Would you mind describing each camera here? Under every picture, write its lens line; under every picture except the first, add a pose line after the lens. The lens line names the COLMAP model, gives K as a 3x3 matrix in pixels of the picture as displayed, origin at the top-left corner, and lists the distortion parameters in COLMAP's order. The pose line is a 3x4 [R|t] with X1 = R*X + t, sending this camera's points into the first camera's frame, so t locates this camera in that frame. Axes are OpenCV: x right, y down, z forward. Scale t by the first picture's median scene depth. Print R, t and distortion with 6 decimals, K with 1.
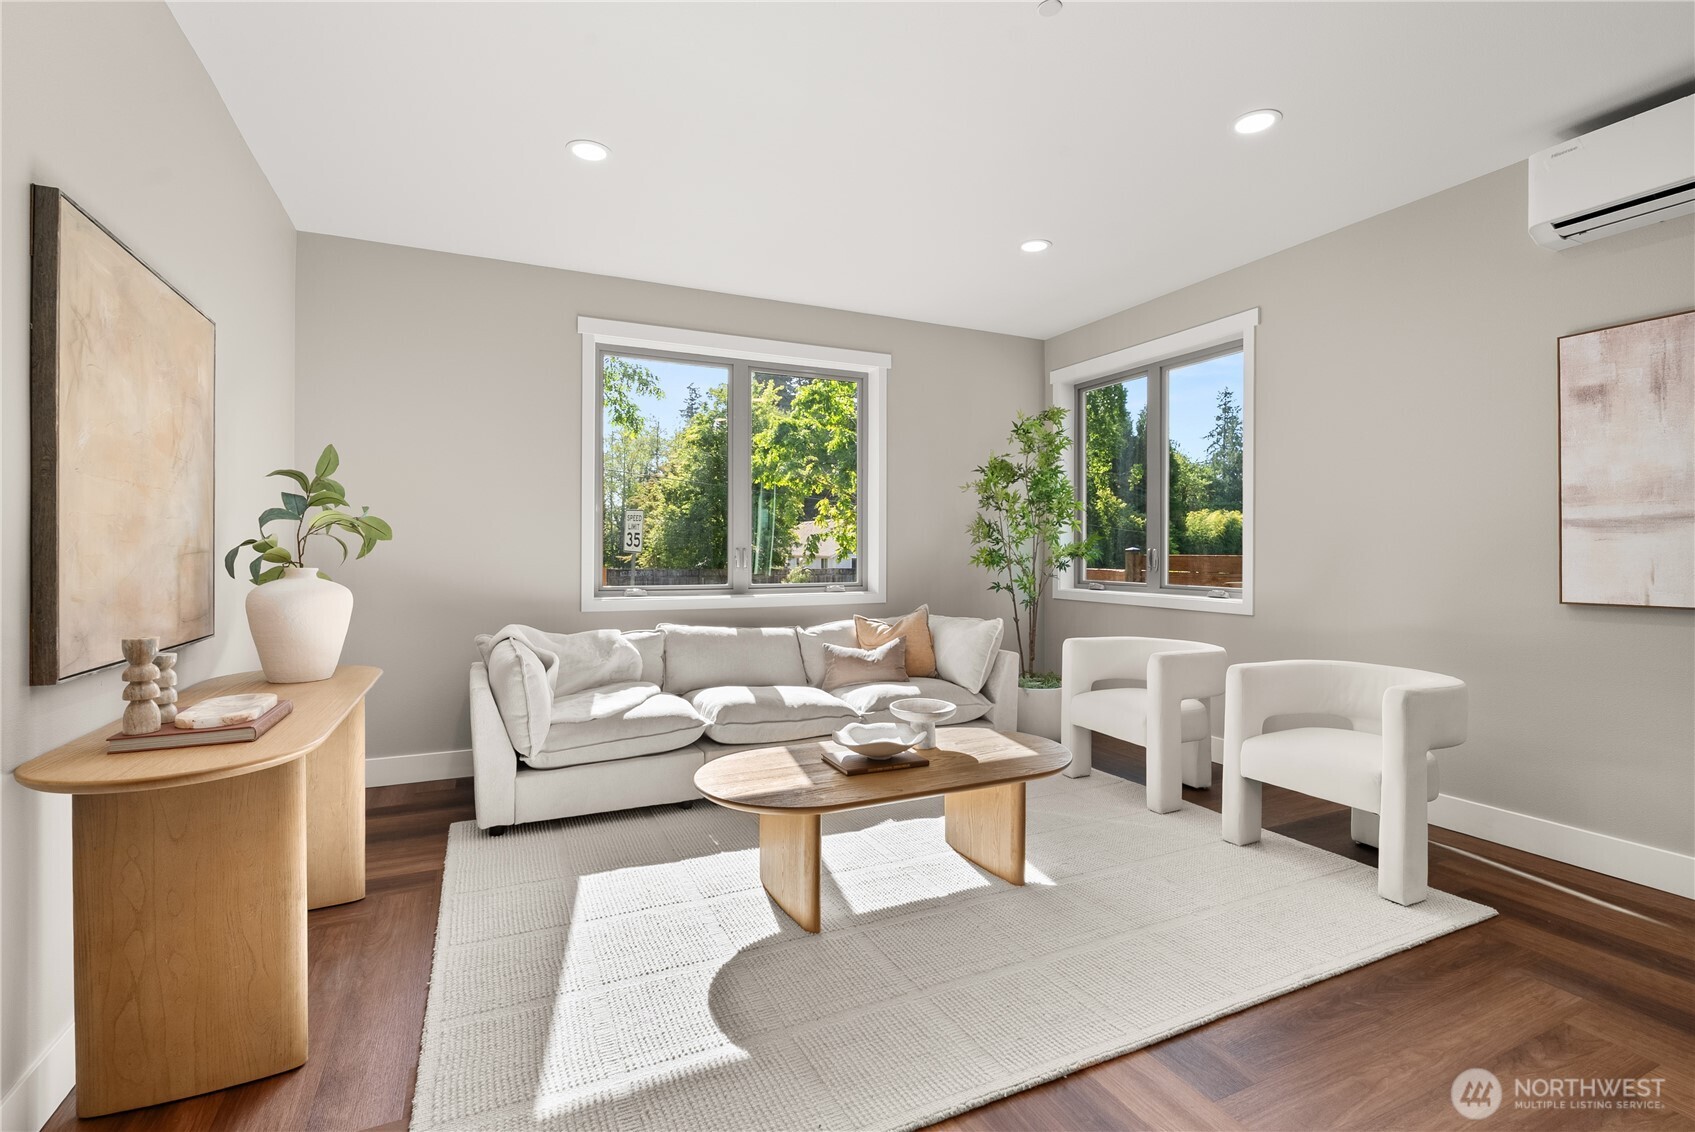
lens RADIAL K [[772.3, 0, 848.0], [0, 772.3, 557.3], [0, 0, 1]] dist [-0.007641, 0.002425]
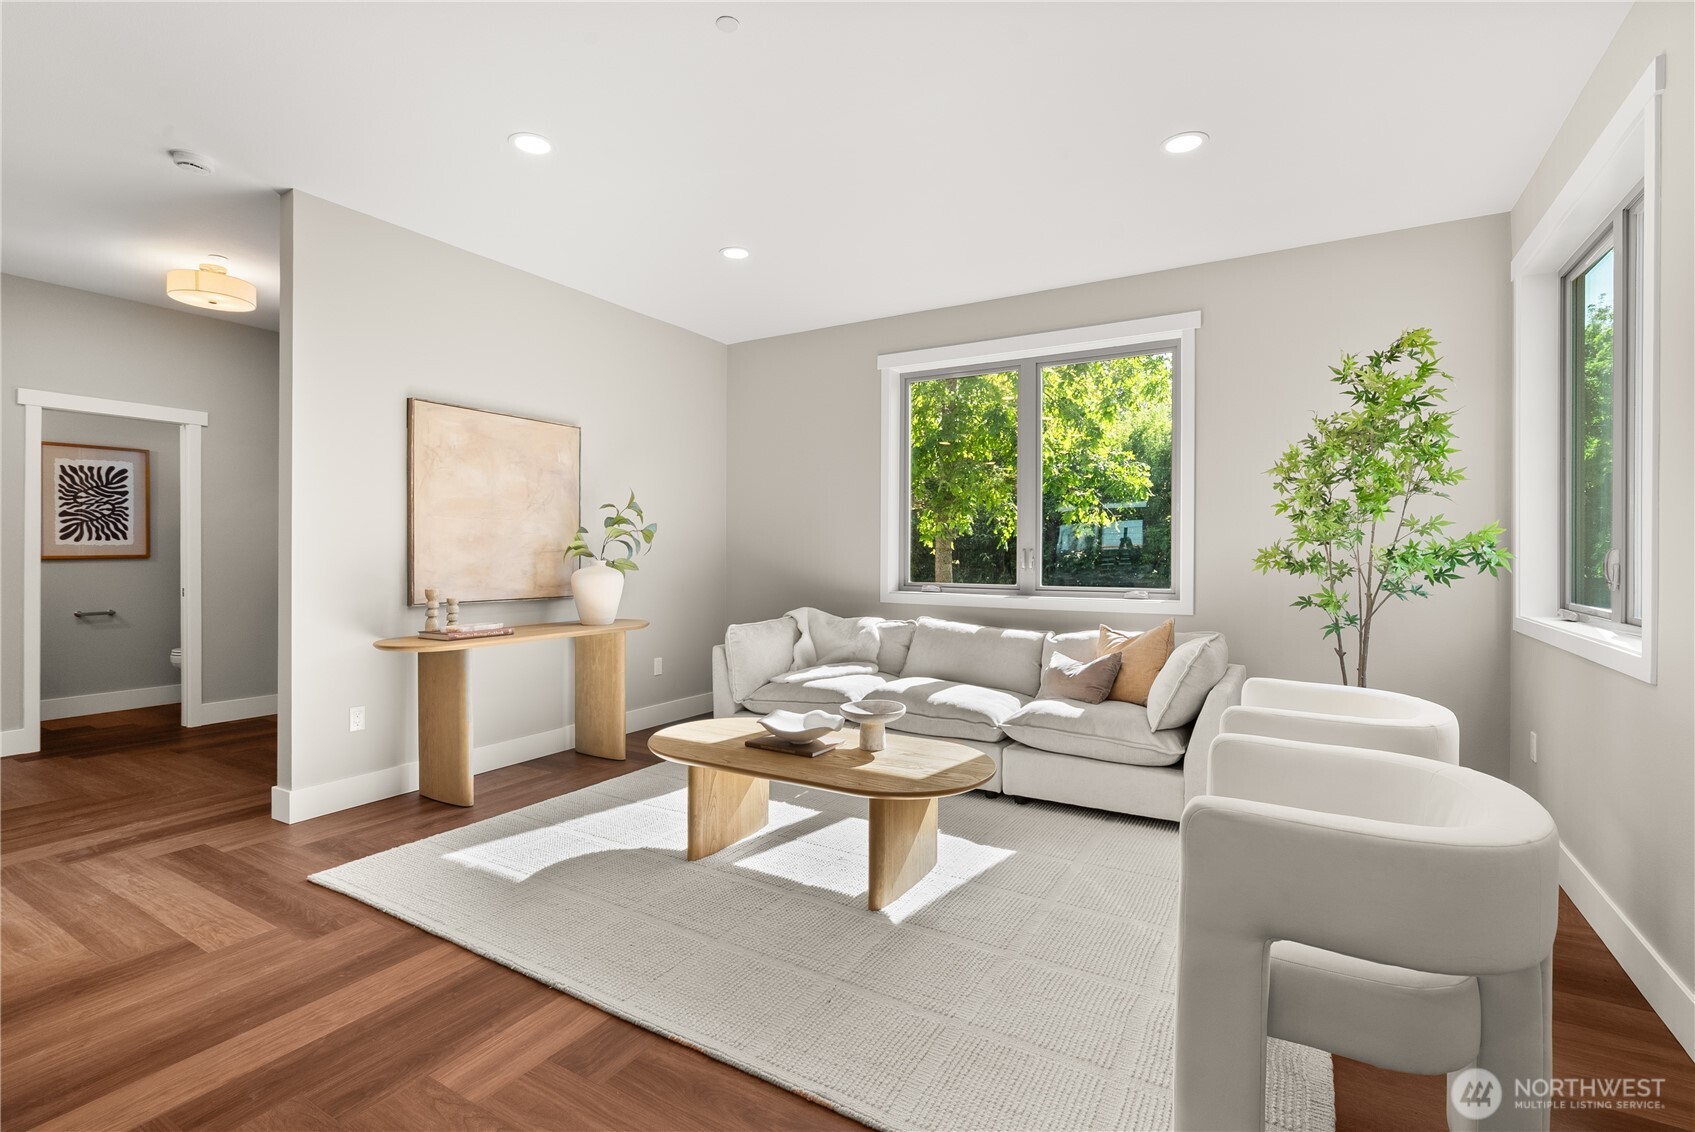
lens RADIAL K [[772.3, 0, 845.0], [0, 772.3, 557.5], [0, 0, 1]] dist [-0.007641, 0.002425]
pose [[0.556775, 0.007643, -0.830628, 0.997369], [-0.009335, 0.999952, 0.002944, -0.002847], [0.830611, 0.006114, 0.556820, 0.460288]]
